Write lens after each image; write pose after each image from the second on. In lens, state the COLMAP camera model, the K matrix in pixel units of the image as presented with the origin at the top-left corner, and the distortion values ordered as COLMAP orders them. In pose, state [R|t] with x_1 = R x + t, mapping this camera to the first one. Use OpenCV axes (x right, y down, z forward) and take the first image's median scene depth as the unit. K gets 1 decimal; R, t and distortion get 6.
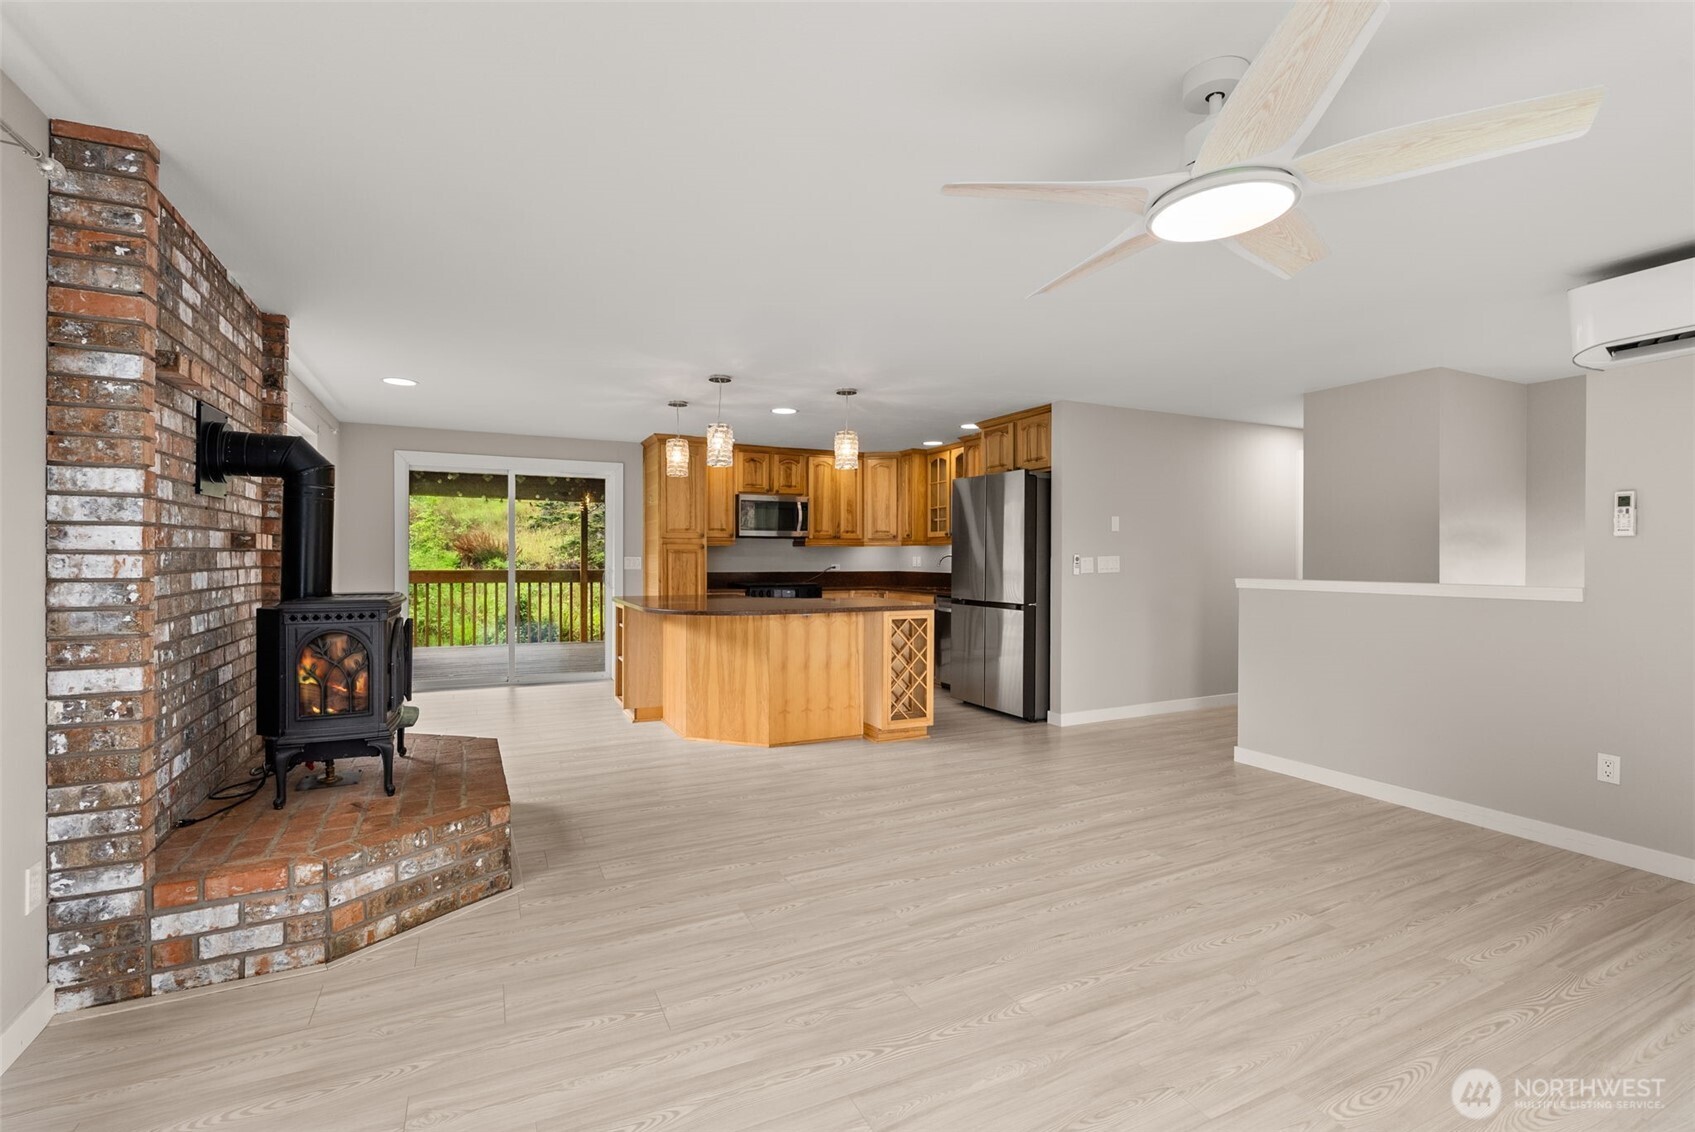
lens RADIAL K [[767.7, 0, 837.9], [0, 767.7, 557.5], [0, 0, 1]] dist [-0.000898, 0.000061]
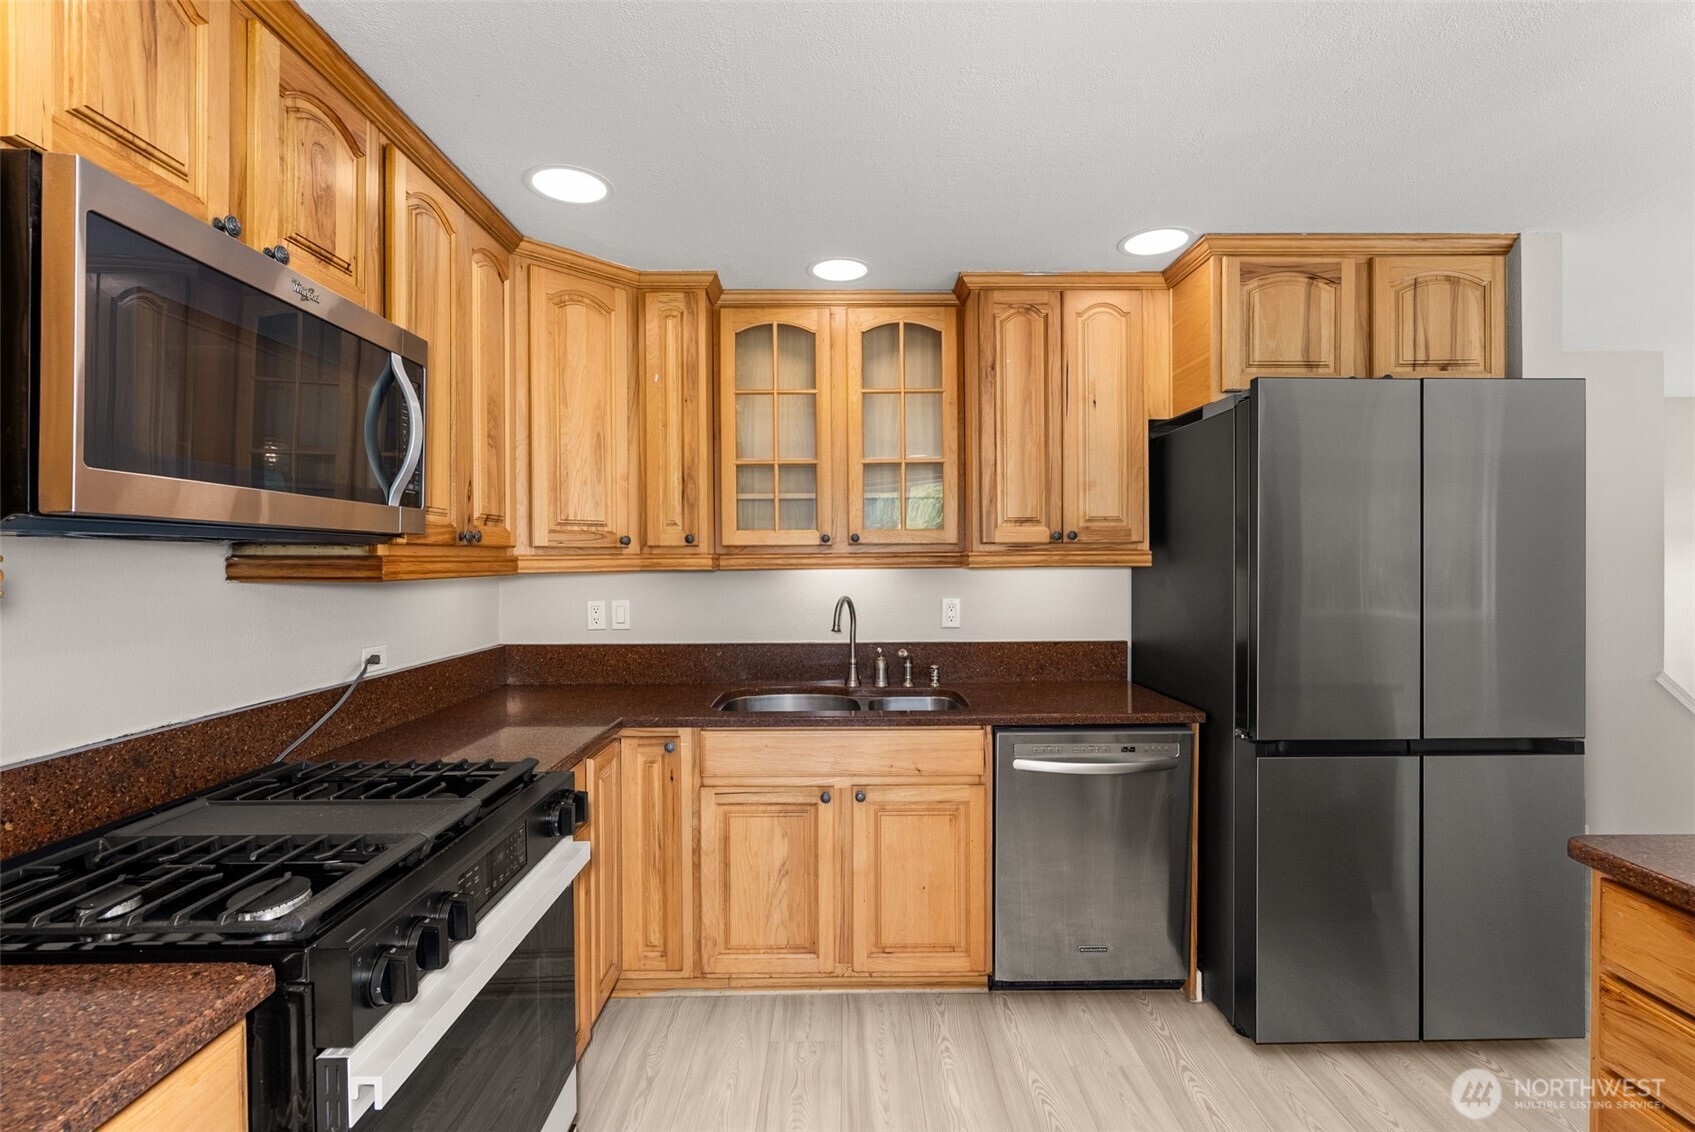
lens RADIAL K [[767.7, 0, 837.9], [0, 767.7, 557.5], [0, 0, 1]] dist [-0.000898, 0.000061]
pose [[0.422702, -0.003241, 0.906263, -0.176003], [0.005981, 0.999982, 0.000786, -0.020821], [-0.906249, 0.005088, 0.422714, 0.811194]]
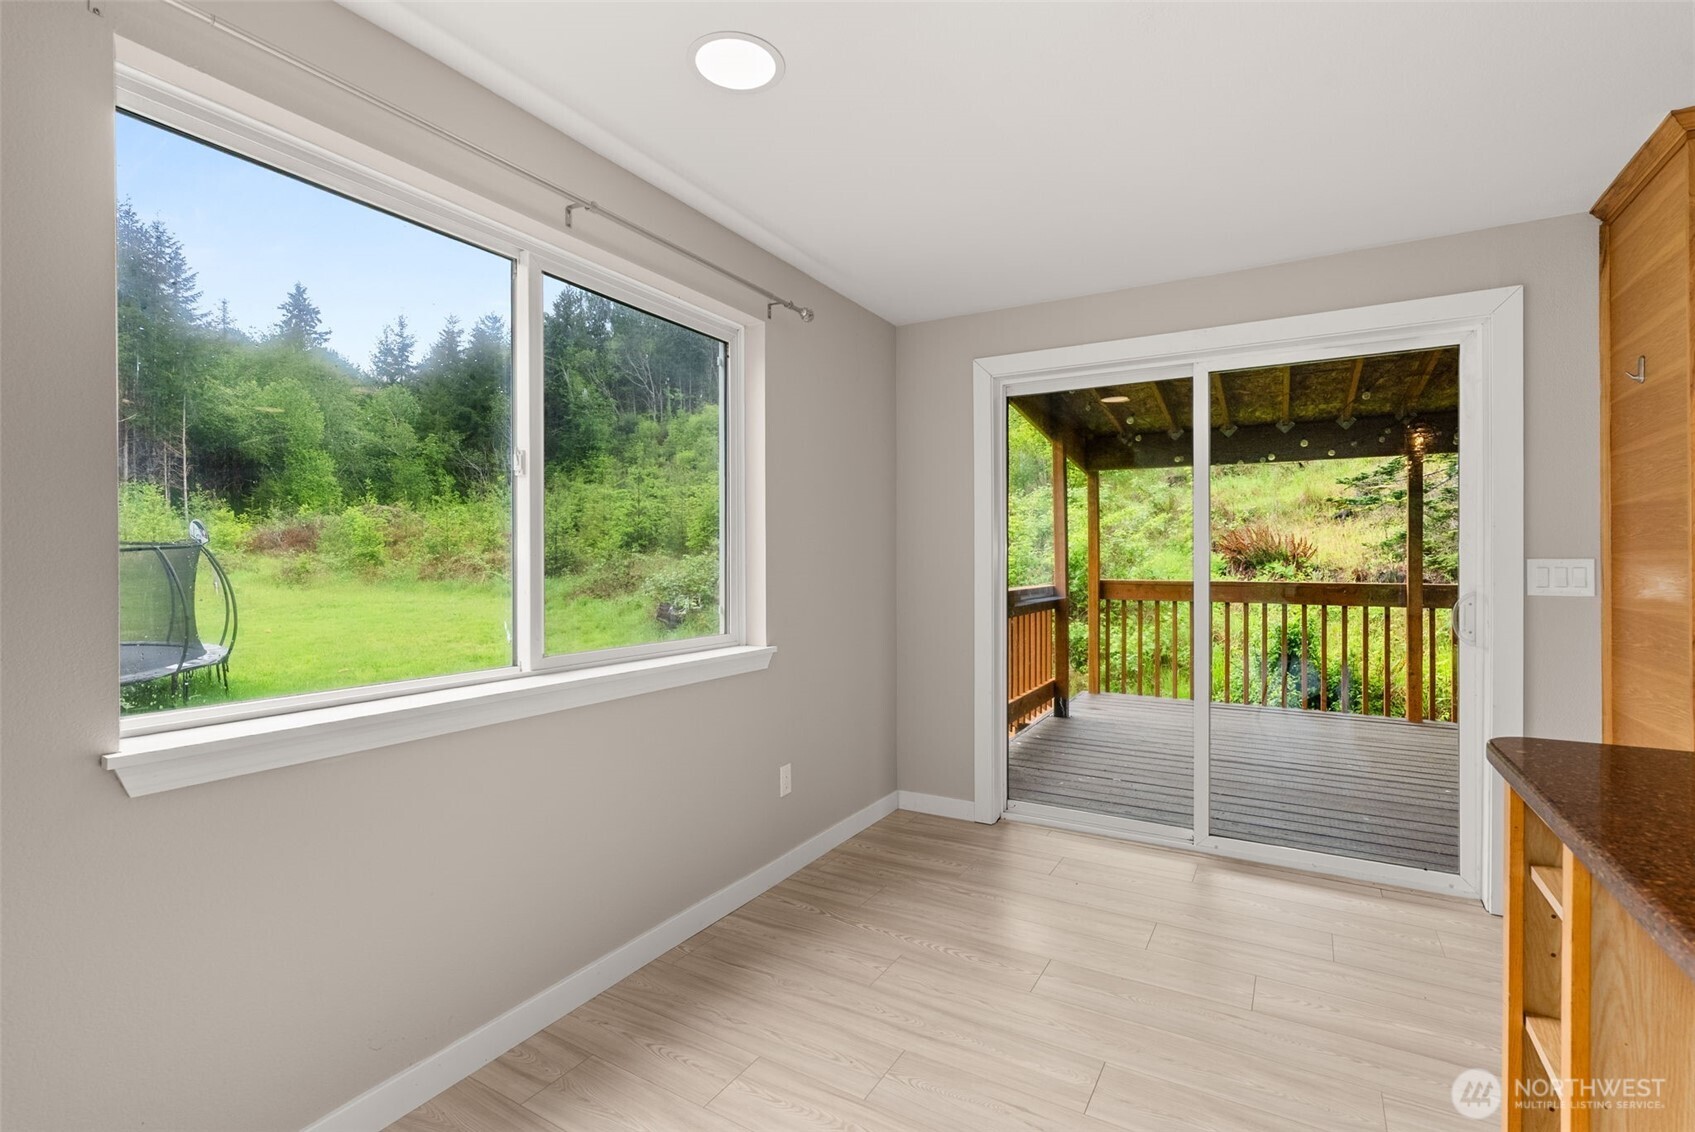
lens RADIAL K [[775.9, 0, 856.7], [0, 775.9, 563.9], [0, 0, 1]] dist [0.001699, 0.000318]
pose [[0.573126, -0.001076, -0.819466, -0.156798], [0.005112, 0.999984, 0.002262, -0.001079], [0.819451, -0.005486, 0.573123, 0.527975]]
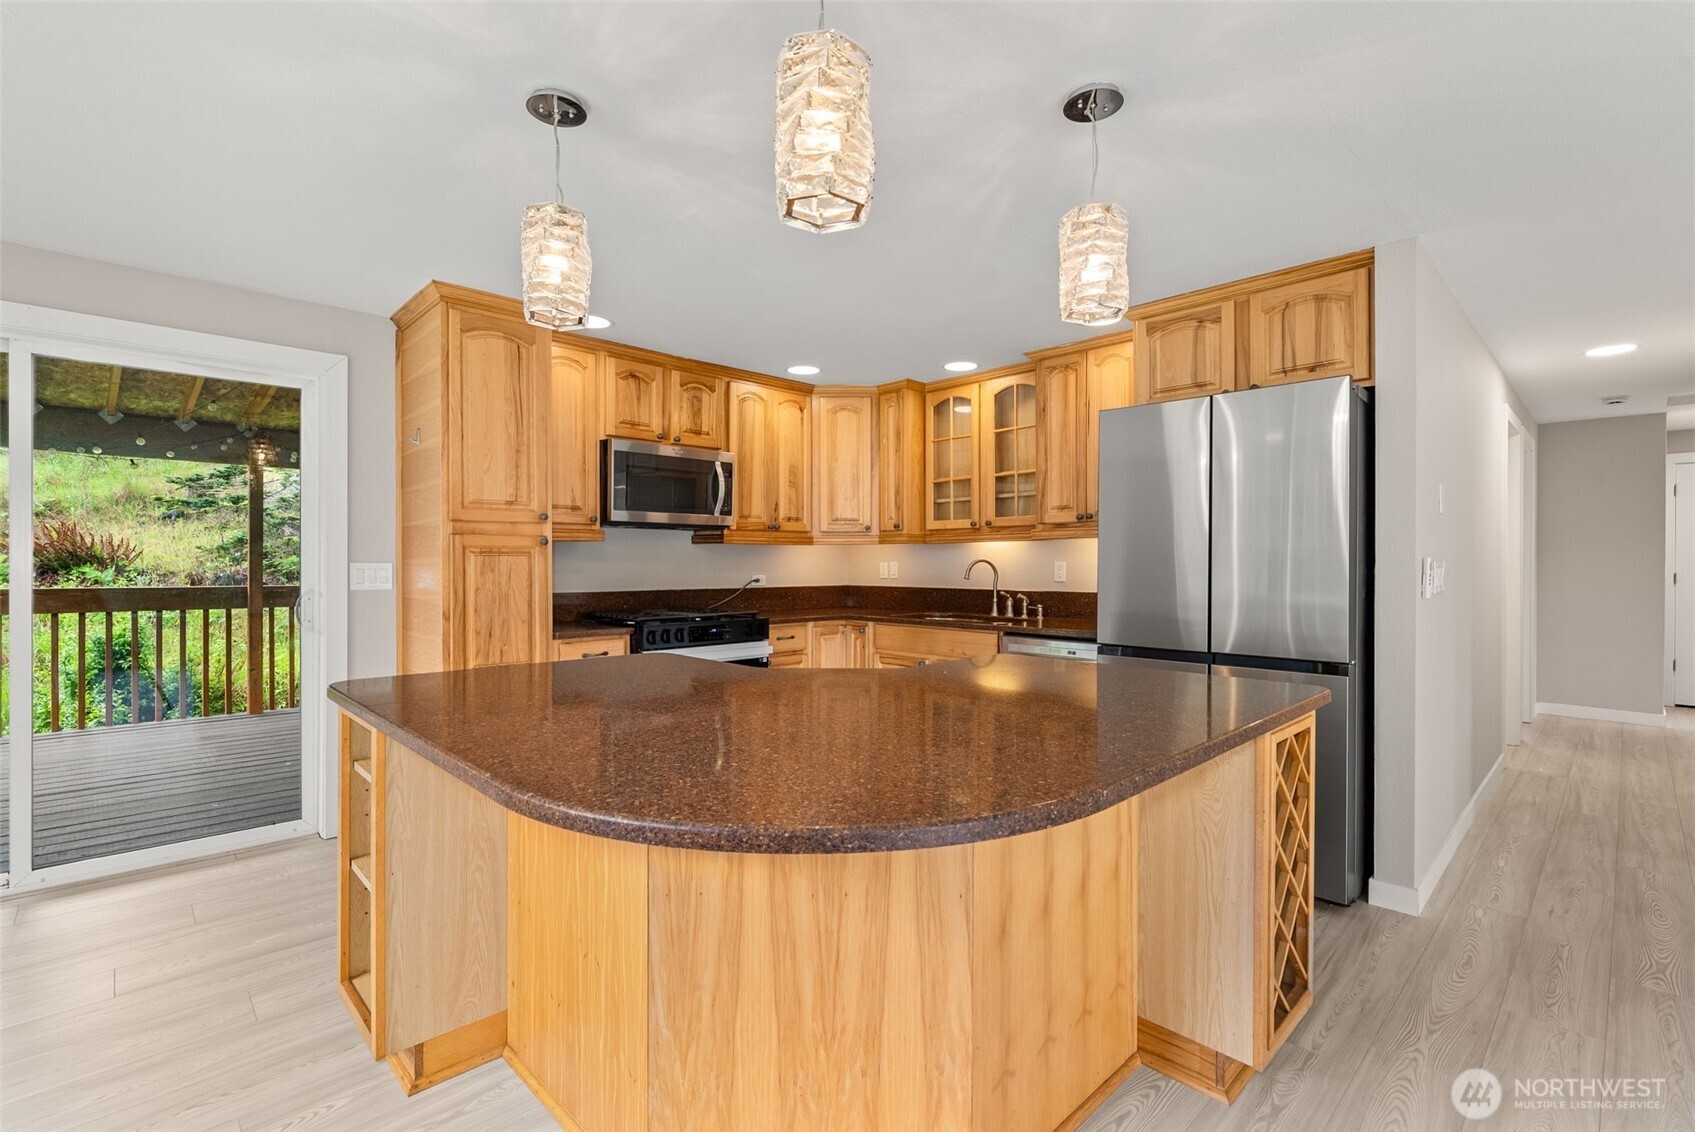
lens RADIAL K [[762.7, 0, 843.6], [0, 762.7, 564.2], [0, 0, 1]] dist [-0.004152, -0.000172]
pose [[0.946585, -0.002698, 0.322443, -0.139141], [0.001842, 0.999994, 0.002962, -0.000995], [-0.322449, -0.002210, 0.946584, 0.454772]]
